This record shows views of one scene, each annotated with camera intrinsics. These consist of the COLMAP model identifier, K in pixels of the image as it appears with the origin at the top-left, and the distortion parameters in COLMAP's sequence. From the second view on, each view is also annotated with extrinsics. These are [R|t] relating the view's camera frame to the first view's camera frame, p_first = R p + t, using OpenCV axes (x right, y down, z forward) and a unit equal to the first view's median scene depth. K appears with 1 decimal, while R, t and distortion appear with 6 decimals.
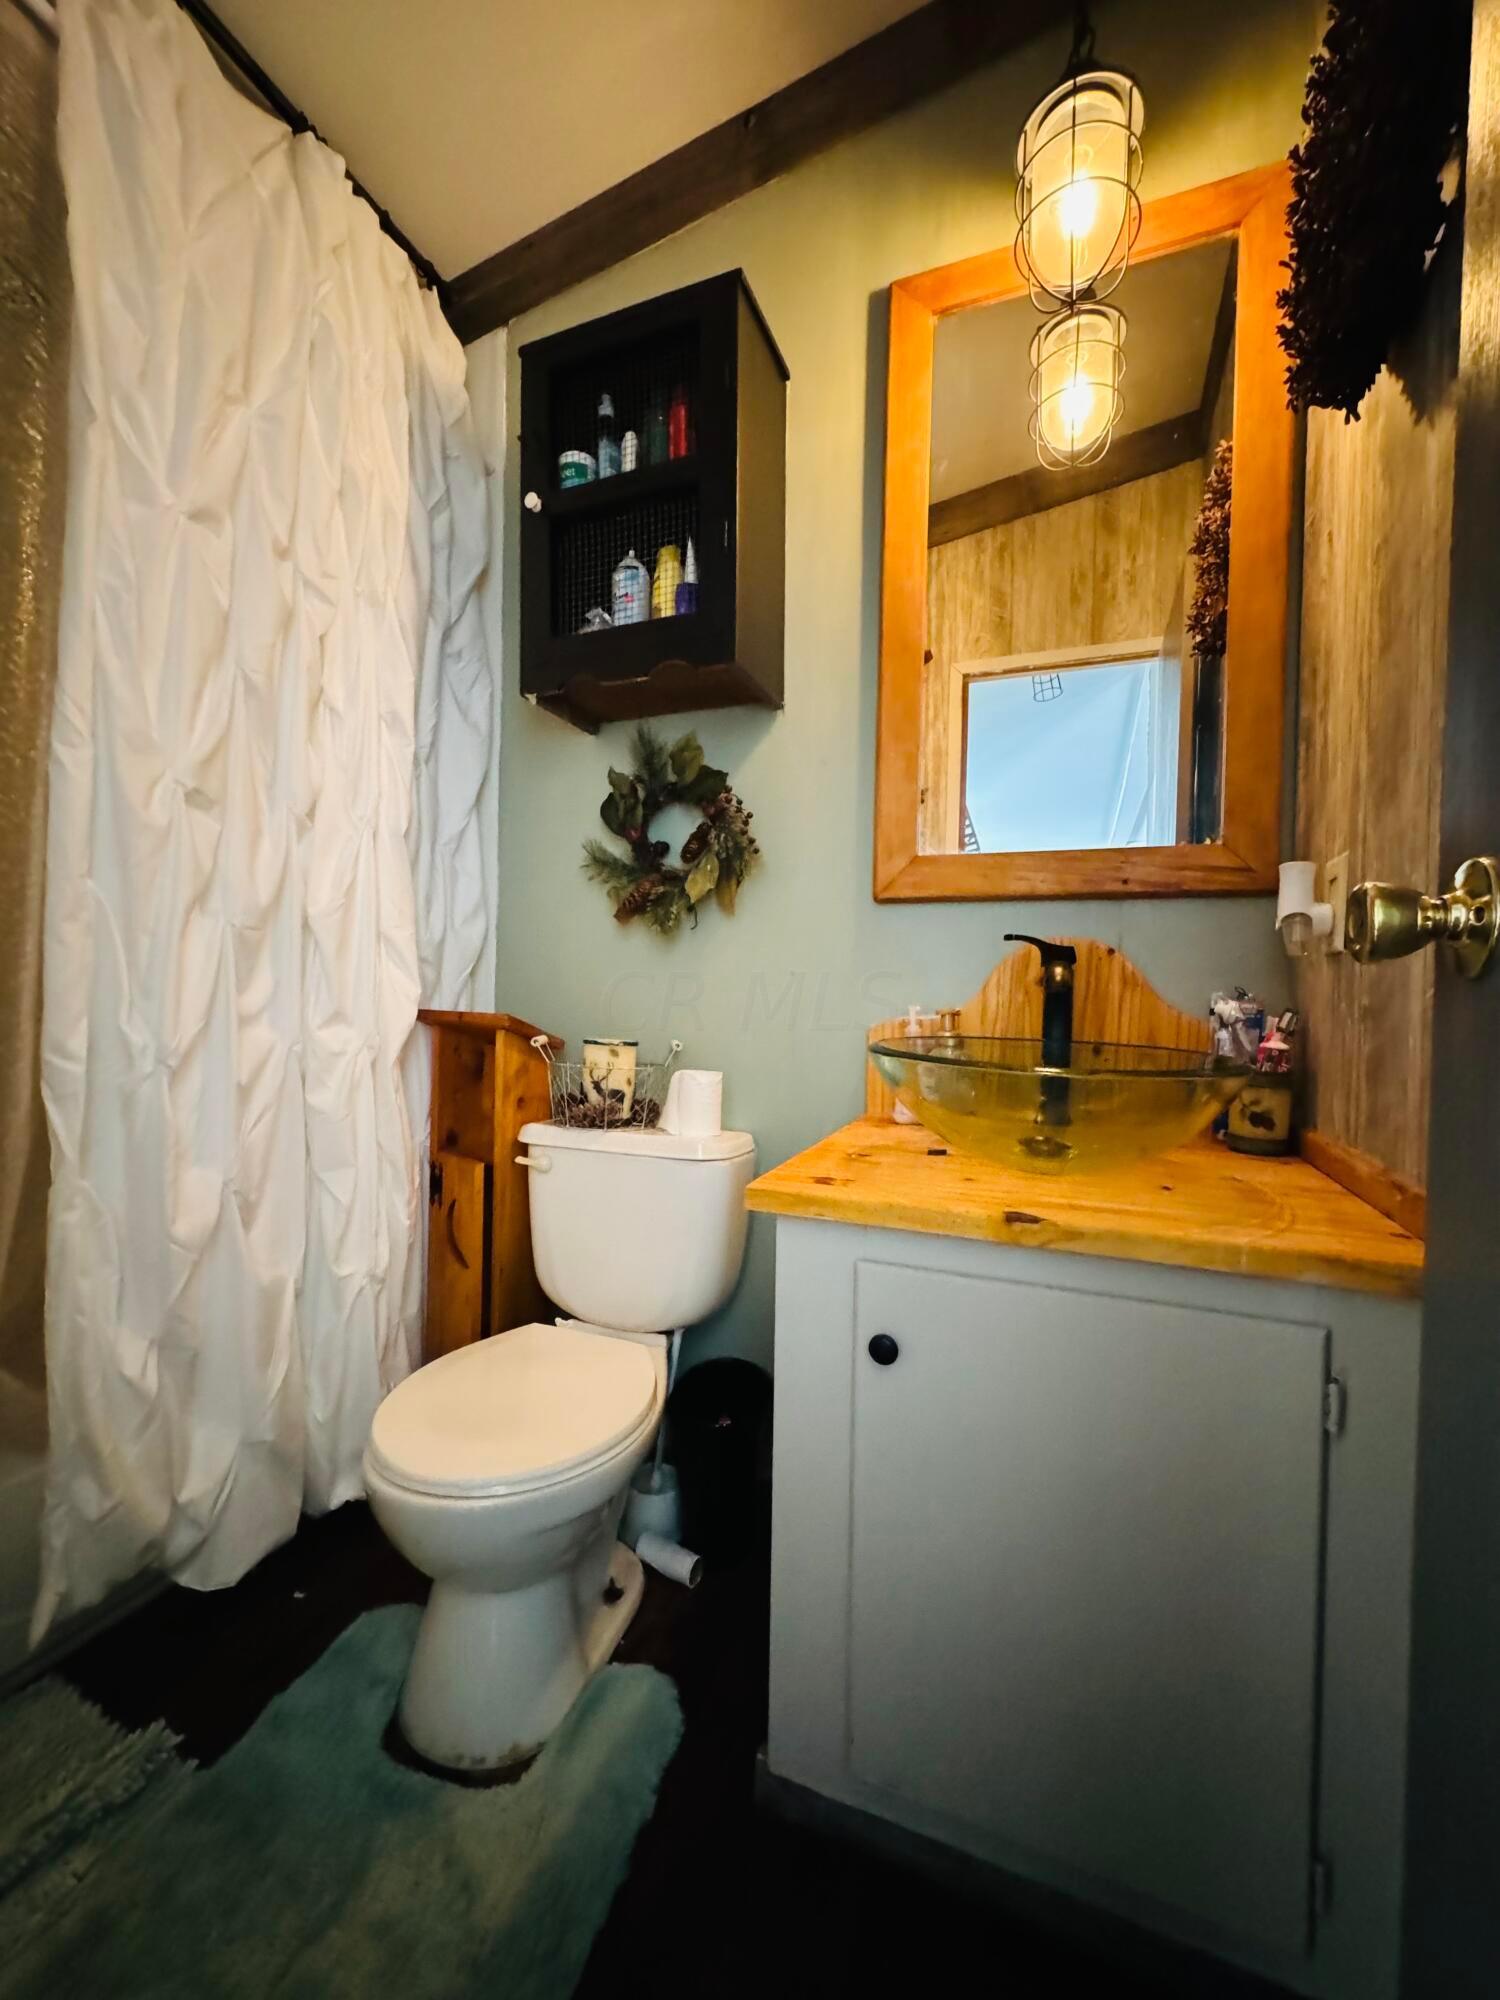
lens RADIAL K [[795.9, 0, 750.0], [0, 795.9, 1000.0], [0, 0, 1]] dist [-0.000987, -0.000590]
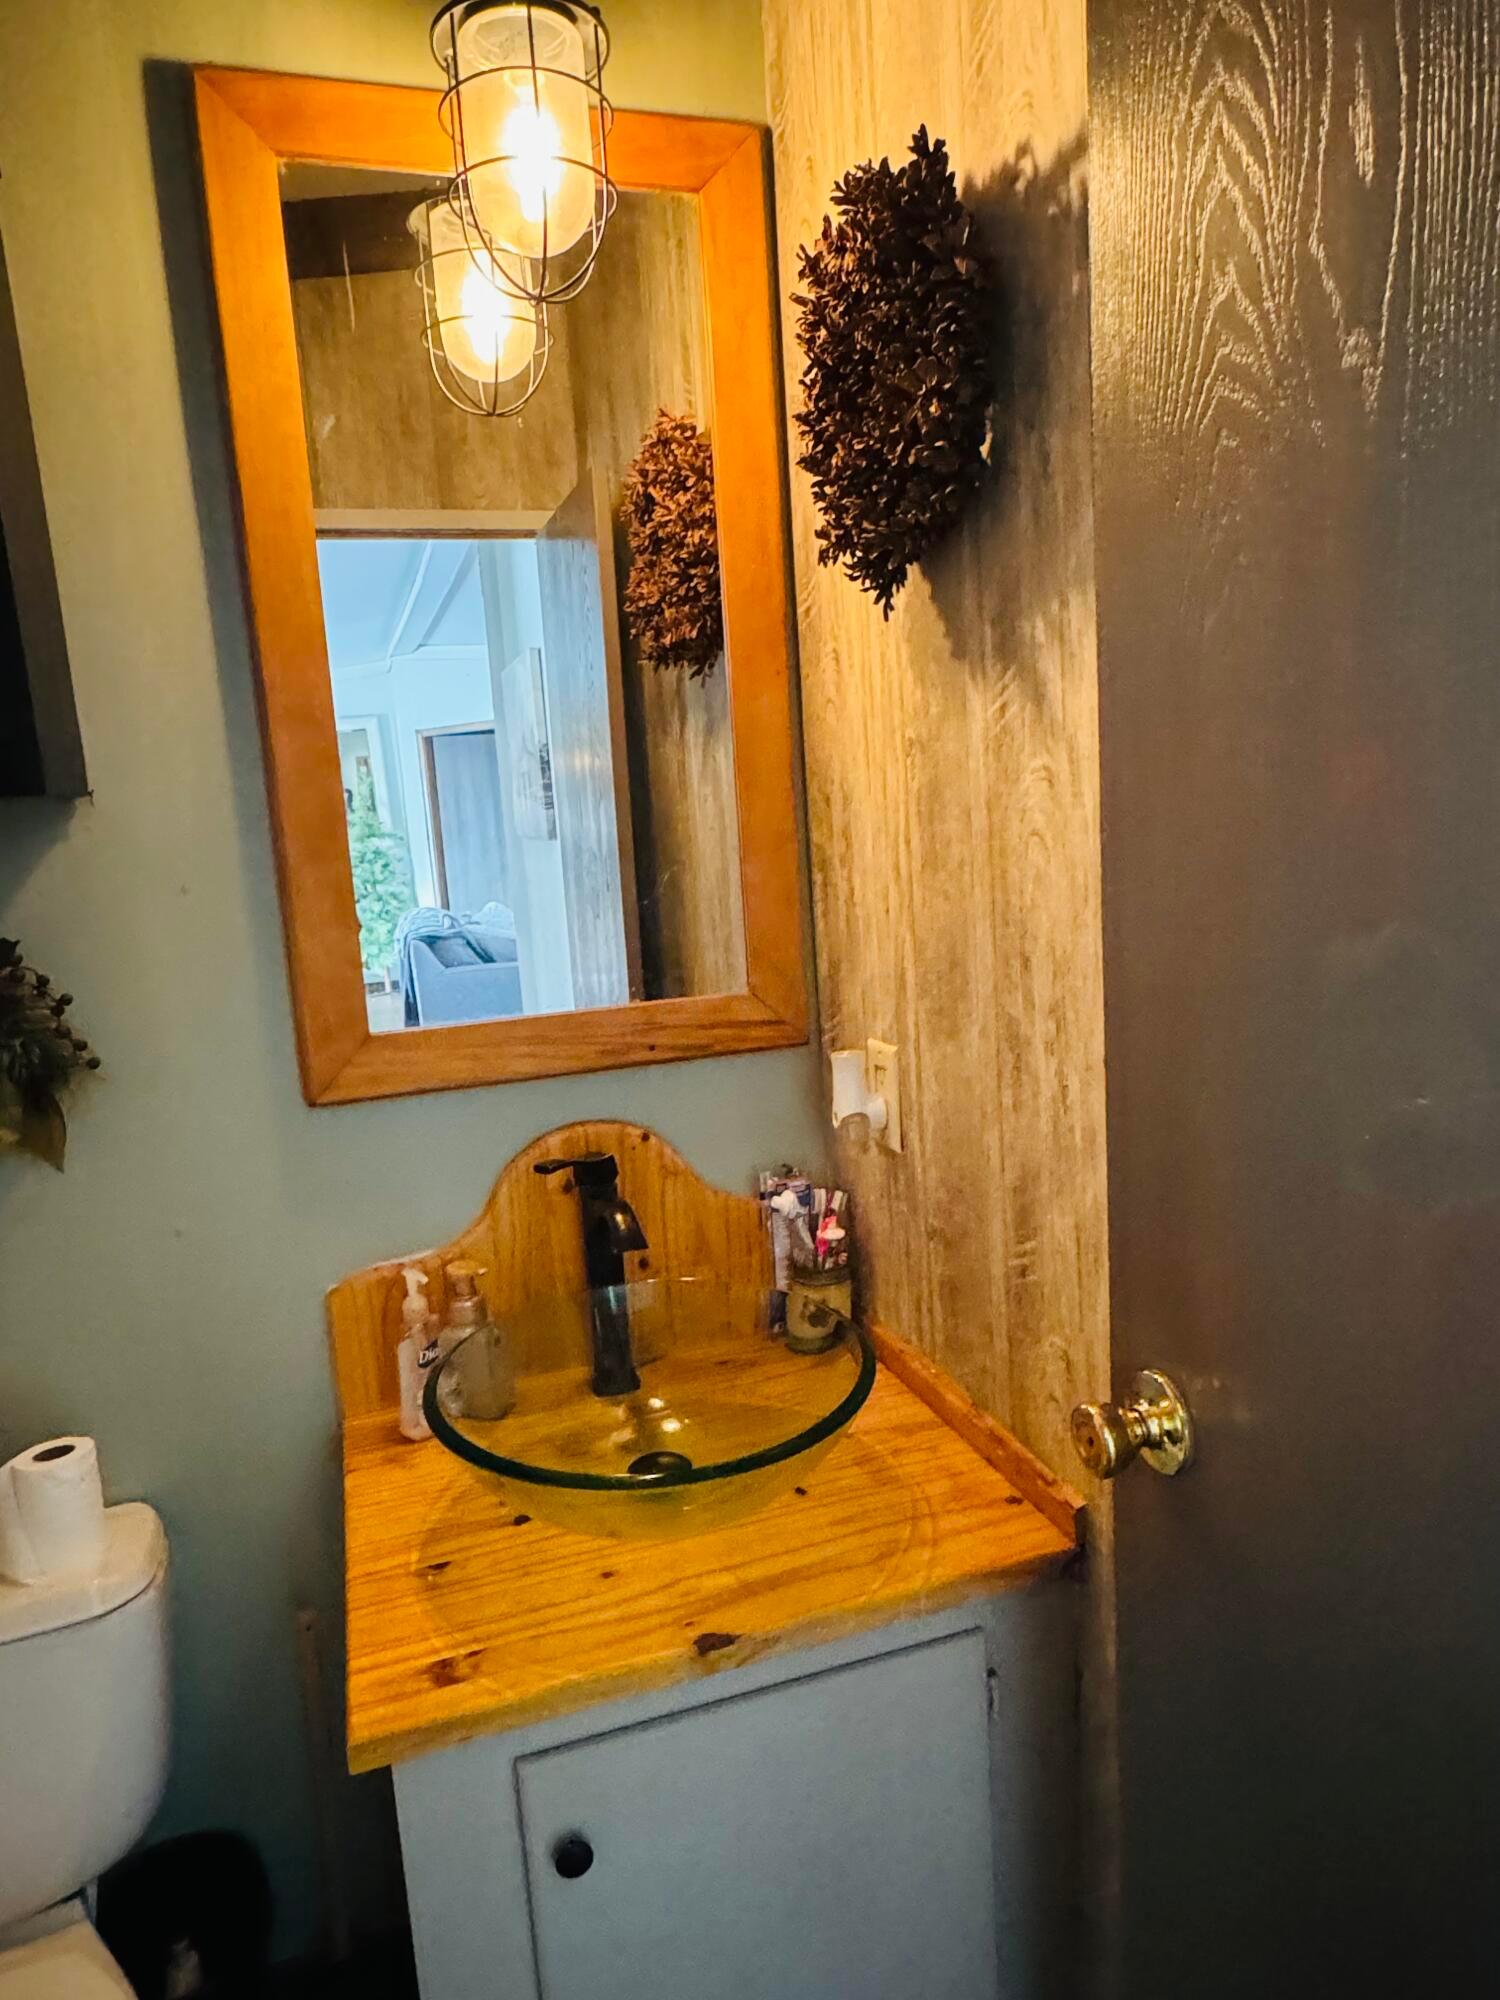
lens RADIAL K [[1272.5, 0, 750.0], [0, 1272.5, 1000.0], [0, 0, 1]] dist [0.000711, 0.001753]
pose [[0.760865, -0.167912, 0.626810, -0.228745], [0.088791, 0.983796, 0.155762, -0.380235], [-0.642807, -0.062859, 0.763445, -0.010714]]
